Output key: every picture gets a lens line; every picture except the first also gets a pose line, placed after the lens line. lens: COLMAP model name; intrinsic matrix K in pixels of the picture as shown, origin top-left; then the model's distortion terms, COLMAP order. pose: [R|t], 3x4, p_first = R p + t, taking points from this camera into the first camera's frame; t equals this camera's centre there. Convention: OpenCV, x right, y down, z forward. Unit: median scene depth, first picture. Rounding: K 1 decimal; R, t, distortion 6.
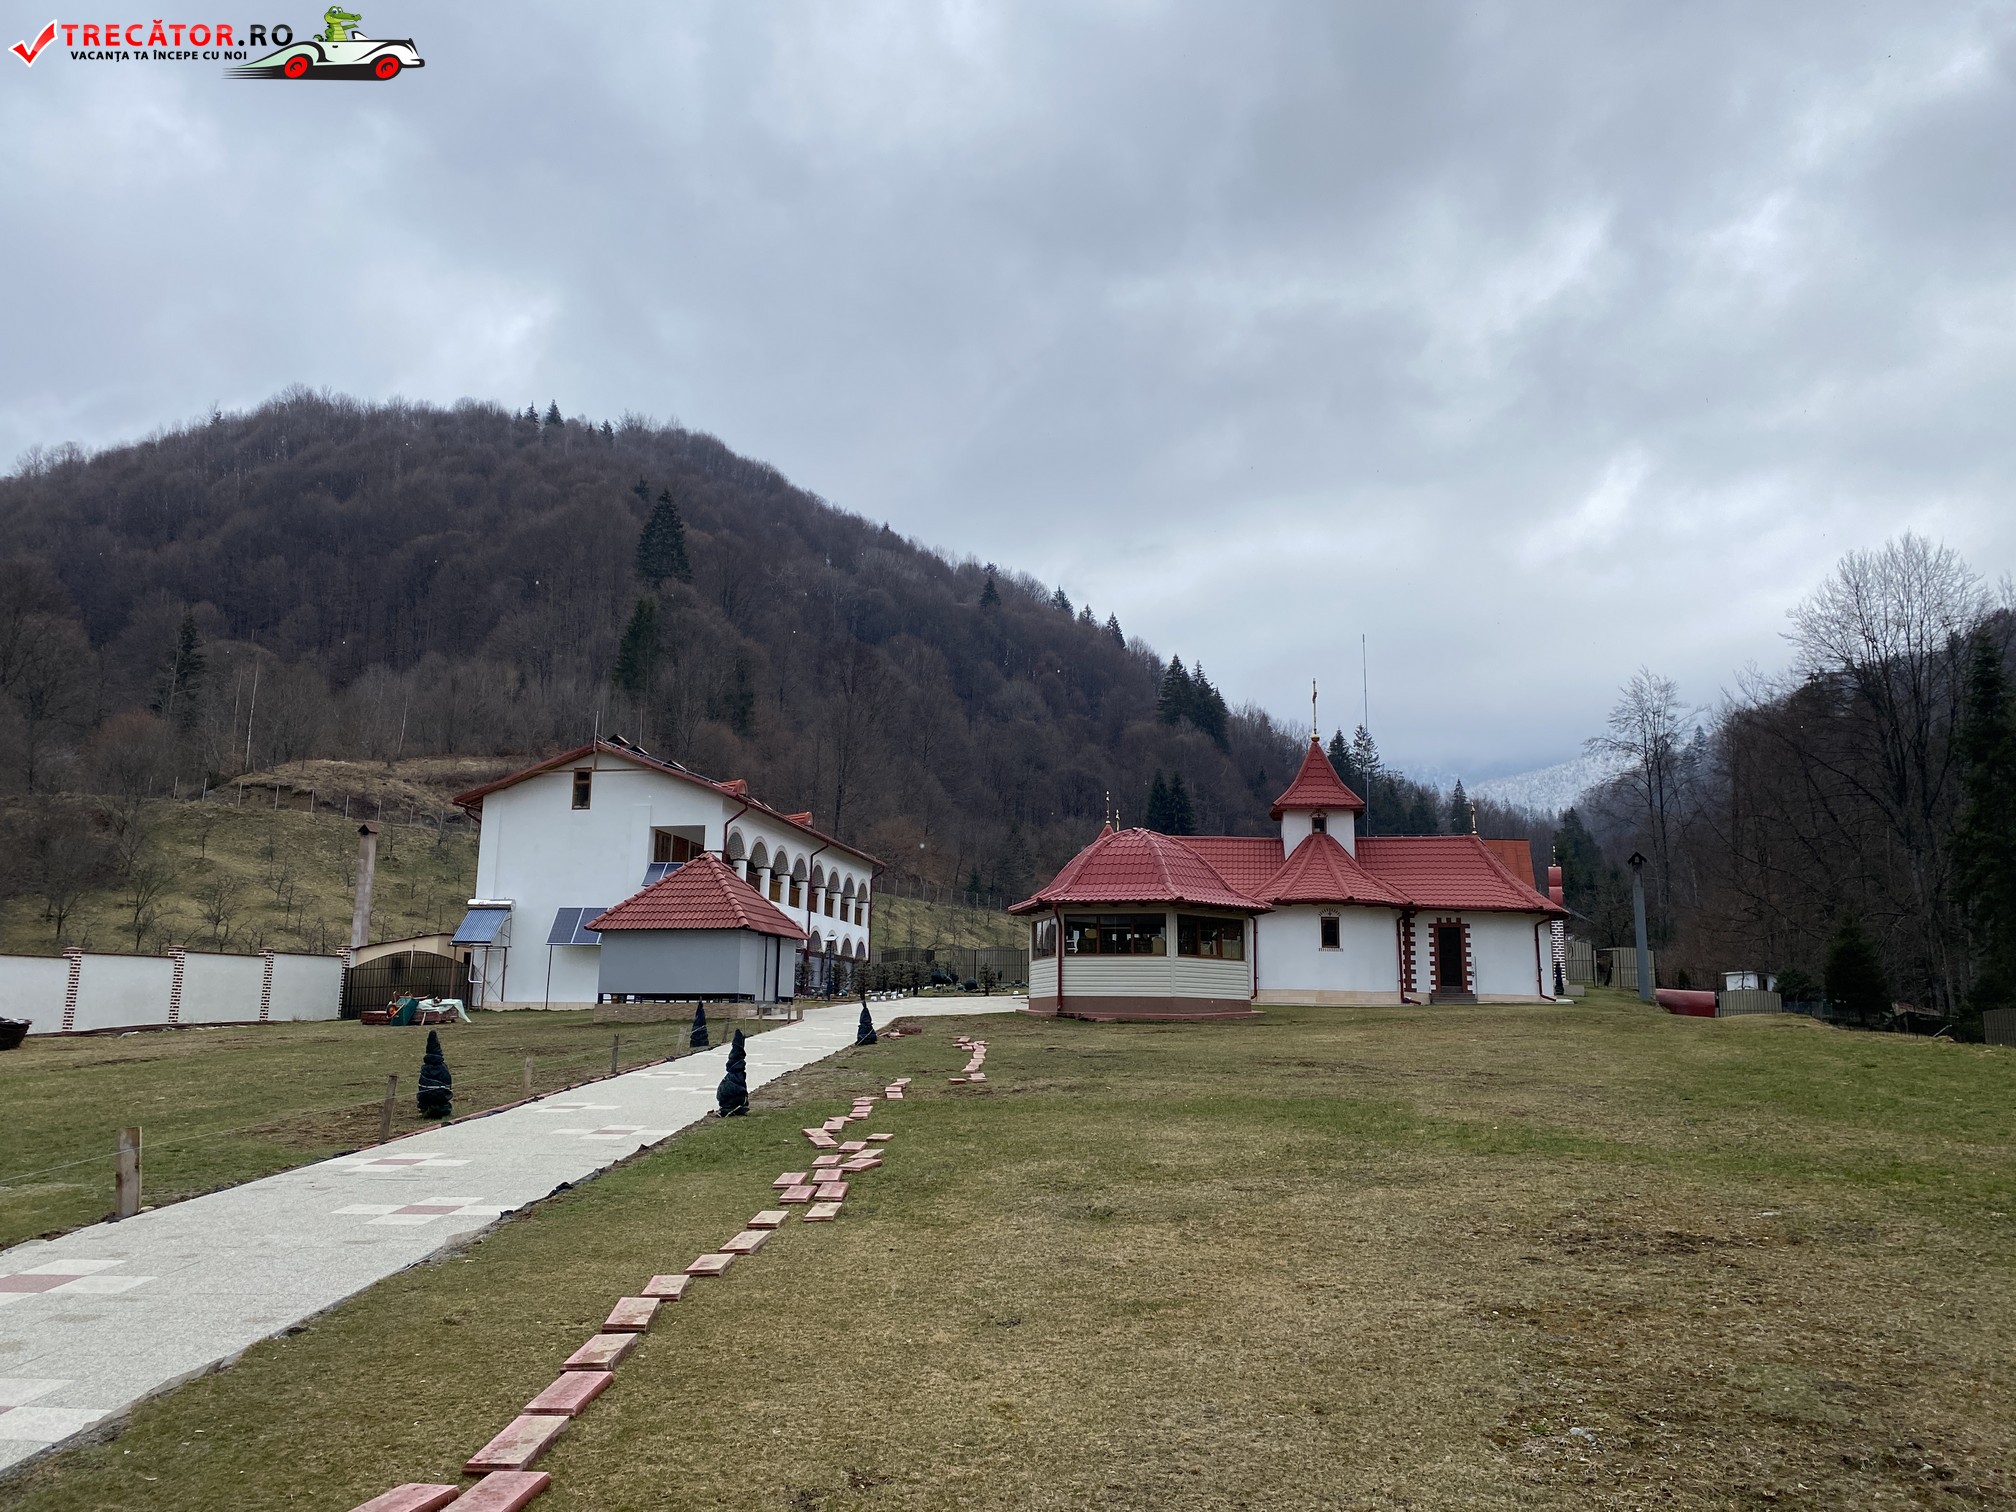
lens RADIAL K [[1536.8, 0, 968.3], [0, 1536.8, 751.8], [0, 0, 1]] dist [0.025958, -0.029759]
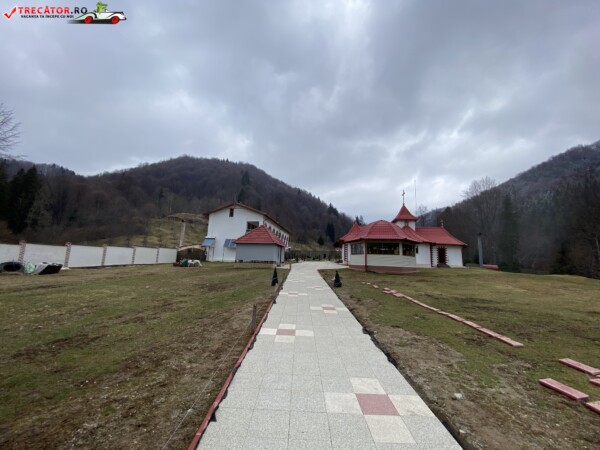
lens RADIAL K [[242.2, 0, 293.5], [0, 242.2, 227.8], [0, 0, 1]] dist [0.003579, -0.012412]
pose [[0.999595, 0.027475, 0.007477, -0.022834], [-0.027713, 0.999044, 0.033821, 0.011796], [-0.006540, -0.034015, 0.999400, 0.089918]]
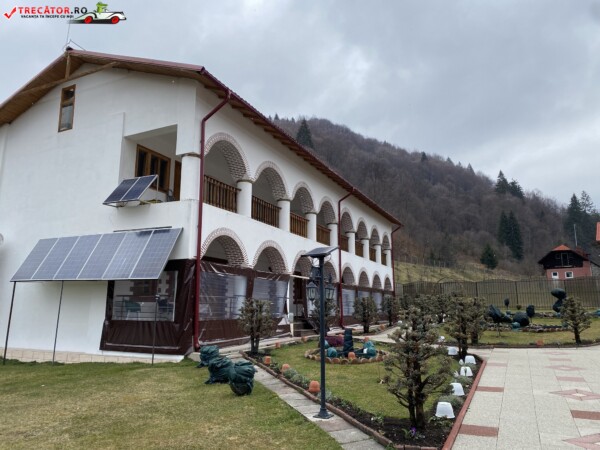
lens RADIAL K [[457.4, 0, 283.6], [0, 457.4, 209.3], [0, 0, 1]] dist [0.025958, -0.029759]
pose [[0.959430, -0.065624, -0.274204, -0.016985], [0.055412, 0.997457, -0.044831, 0.030553], [0.276448, 0.027818, 0.960626, 0.233205]]
